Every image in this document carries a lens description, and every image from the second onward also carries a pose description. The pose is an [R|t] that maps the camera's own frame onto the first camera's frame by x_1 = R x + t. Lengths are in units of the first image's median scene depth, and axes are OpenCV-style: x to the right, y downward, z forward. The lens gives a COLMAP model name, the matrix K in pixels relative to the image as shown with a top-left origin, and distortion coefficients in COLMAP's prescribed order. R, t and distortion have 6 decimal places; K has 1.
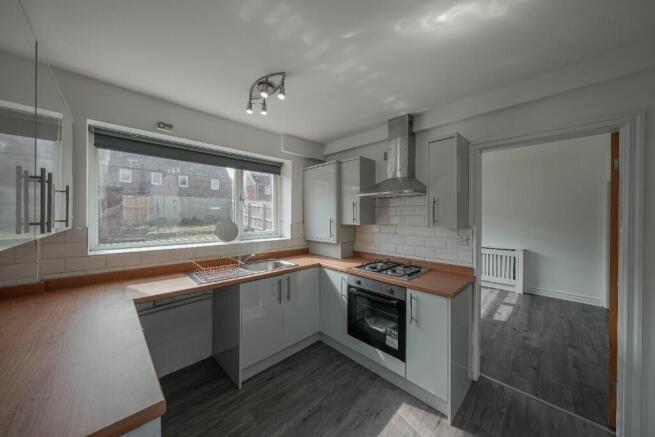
lens RADIAL K [[220.0, 0, 327.7], [0, 220.0, 215.8], [0, 0, 1]] dist [-0.002993, 0.000135]
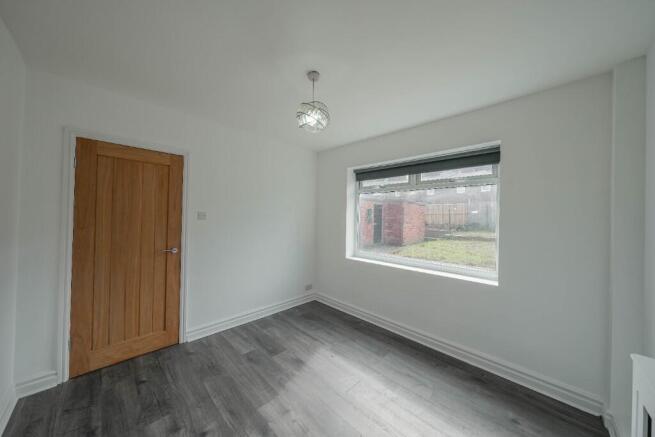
lens RADIAL K [[220.0, 0, 327.7], [0, 220.0, 215.8], [0, 0, 1]] dist [-0.002993, 0.000135]
pose [[0.021196, -0.012098, -0.999702, 1.849716], [-0.025187, 0.999603, -0.012630, 0.030581], [0.999458, 0.025447, 0.020883, 1.715283]]
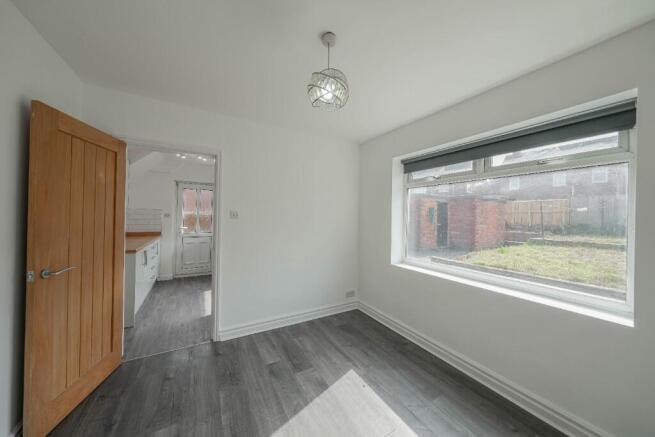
lens RADIAL K [[220.0, 0, 327.7], [0, 220.0, 215.8], [0, 0, 1]] dist [-0.002993, 0.000135]
pose [[-0.244757, -0.011215, -0.969520, 1.661477], [-0.023083, 0.999717, -0.005737, 0.031610], [0.969310, 0.020975, -0.244947, 1.838813]]
